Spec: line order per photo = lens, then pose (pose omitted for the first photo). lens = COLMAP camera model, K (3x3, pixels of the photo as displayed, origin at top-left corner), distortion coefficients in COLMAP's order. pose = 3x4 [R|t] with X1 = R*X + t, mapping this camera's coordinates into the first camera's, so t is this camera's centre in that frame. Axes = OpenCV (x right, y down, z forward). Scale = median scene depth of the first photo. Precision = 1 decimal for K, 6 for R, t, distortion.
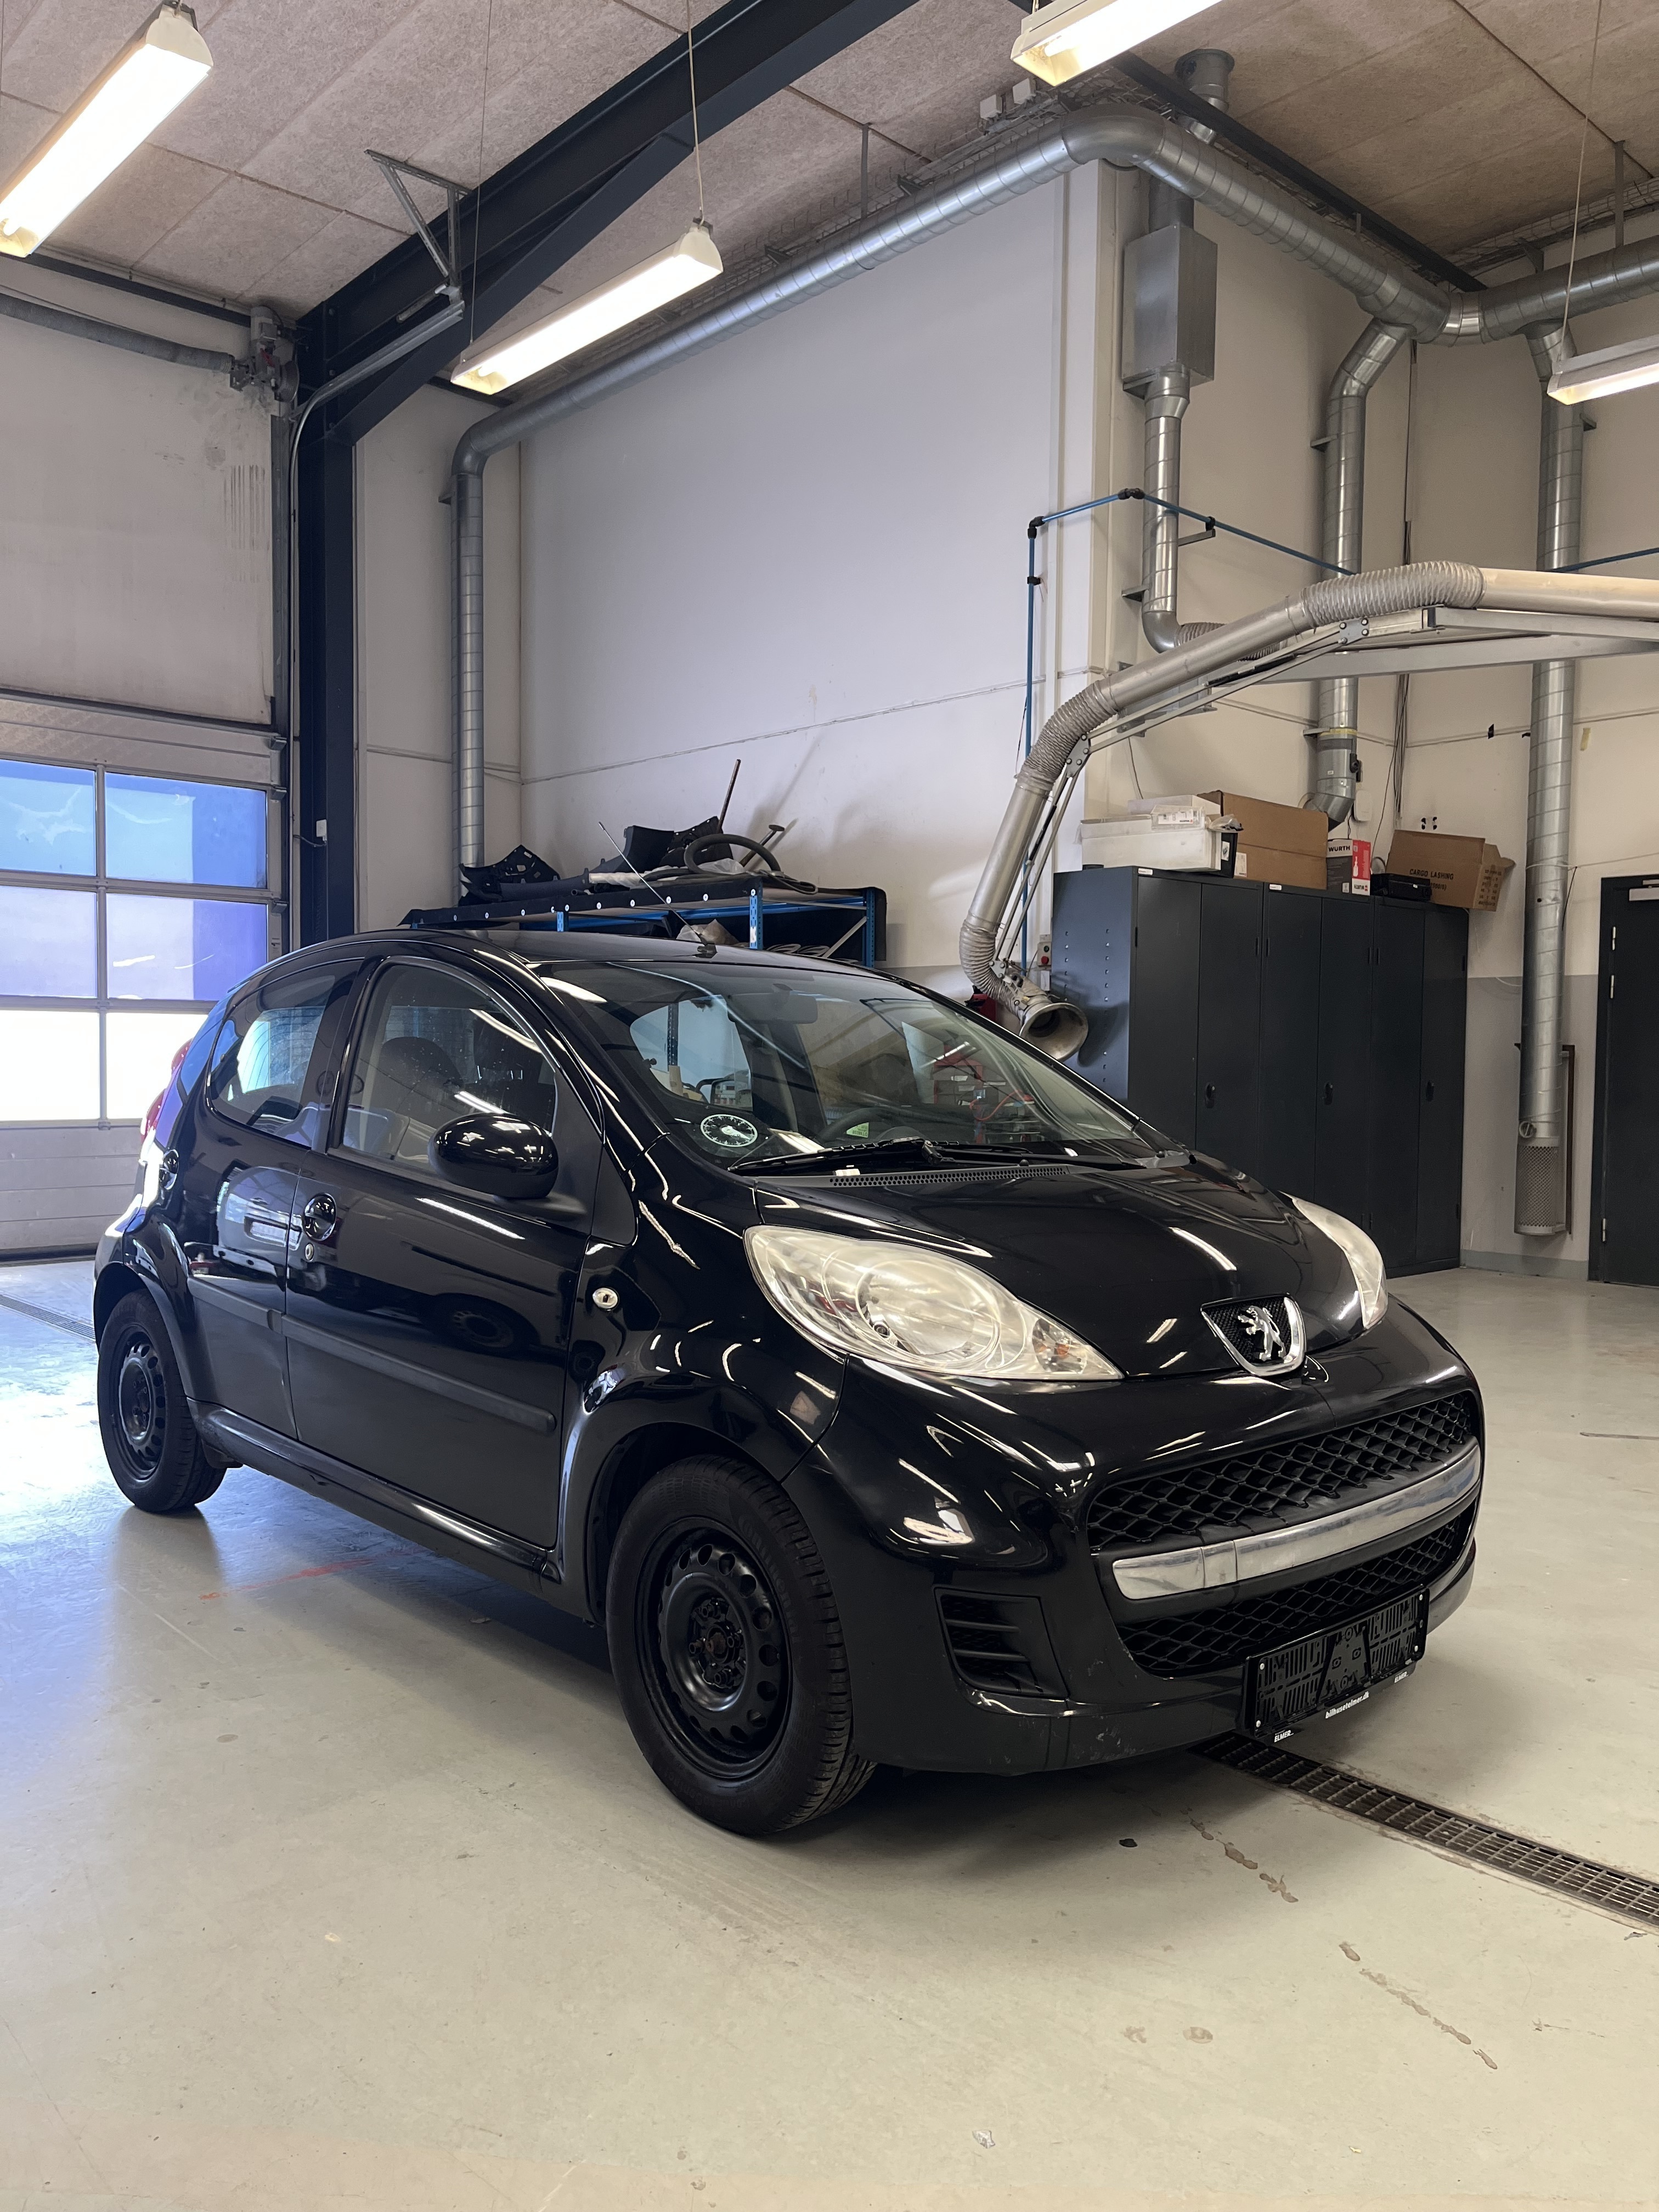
lens RADIAL K [[1694.9, 0, 842.3], [0, 1694.9, 1109.7], [0, 0, 1]] dist [0.003952, 0.003573]
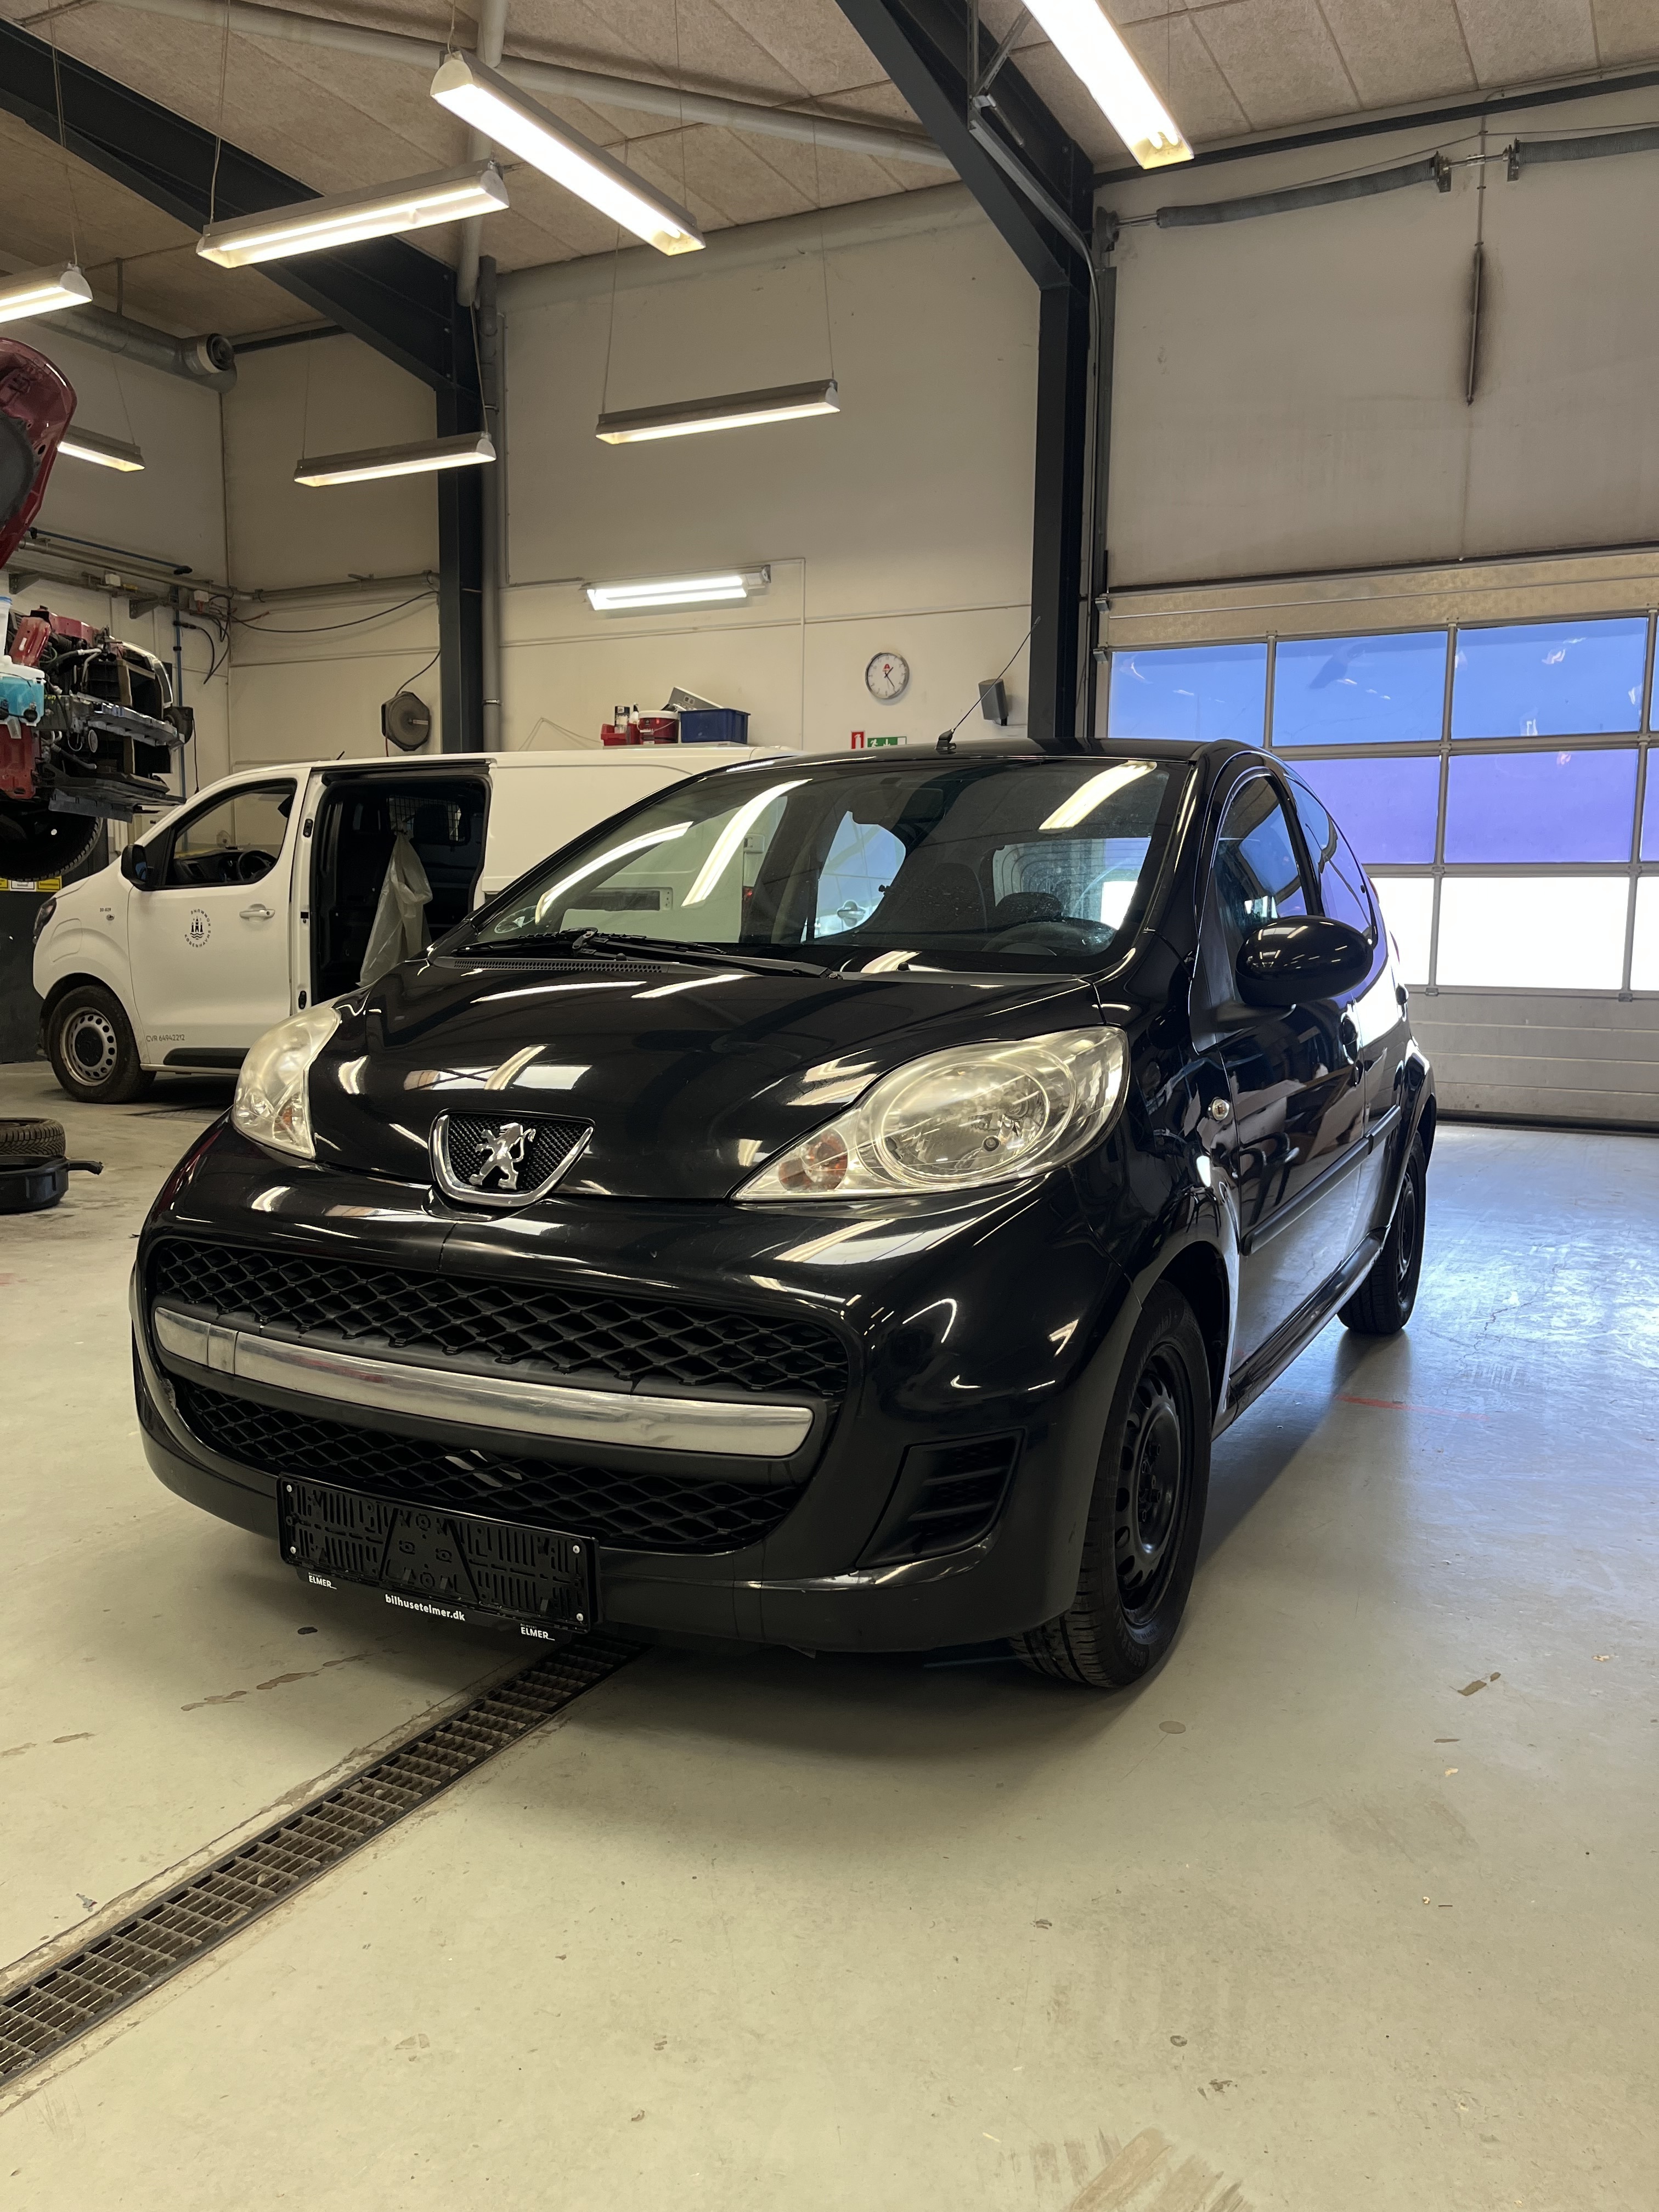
lens RADIAL K [[1694.9, 0, 842.3], [0, 1694.9, 1109.7], [0, 0, 1]] dist [0.003952, 0.003573]
pose [[0.352932, 0.103084, -0.929953, 1.103583], [-0.049928, 0.994571, 0.091299, 0.027687], [0.934316, 0.014209, 0.356163, 0.892988]]
